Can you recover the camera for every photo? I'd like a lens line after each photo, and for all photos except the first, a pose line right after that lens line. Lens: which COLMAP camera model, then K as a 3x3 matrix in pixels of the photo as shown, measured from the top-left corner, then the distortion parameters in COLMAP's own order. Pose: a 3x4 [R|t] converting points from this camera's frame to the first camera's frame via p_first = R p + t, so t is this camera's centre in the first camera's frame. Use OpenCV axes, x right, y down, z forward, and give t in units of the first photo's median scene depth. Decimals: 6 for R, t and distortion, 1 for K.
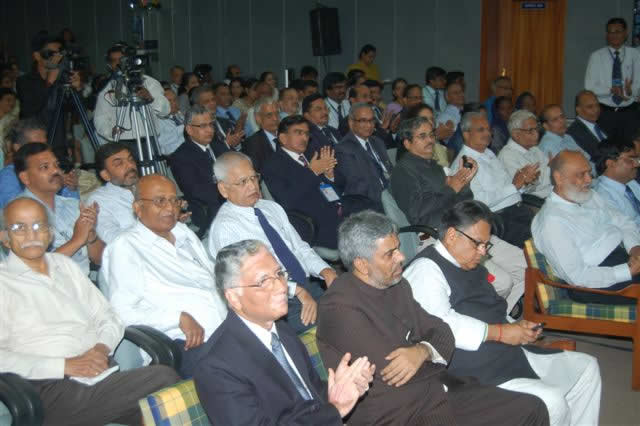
lens RADIAL K [[1018.0, 0, 320.0], [0, 1018.0, 213.0], [0, 0, 1]] dist [-0.004868, -0.017071]
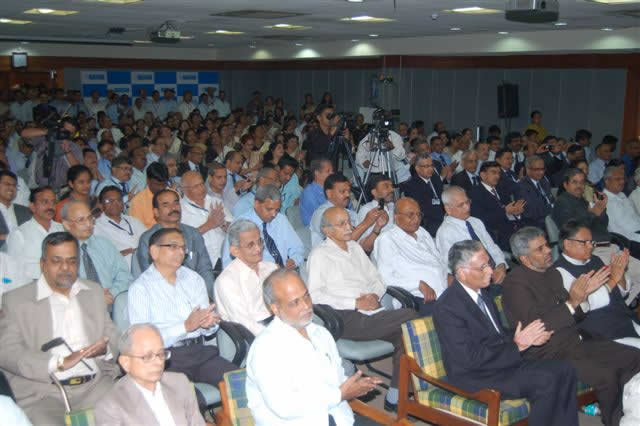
lens RADIAL K [[739.6, 0, 320.0], [0, 739.6, 213.0], [0, 0, 1]] dist [-0.055921, -0.005959]
pose [[0.971511, 0.058778, -0.229589, -0.014413], [-0.062606, 0.997994, -0.009418, 0.005318], [0.228575, 0.023523, 0.973242, -0.132325]]
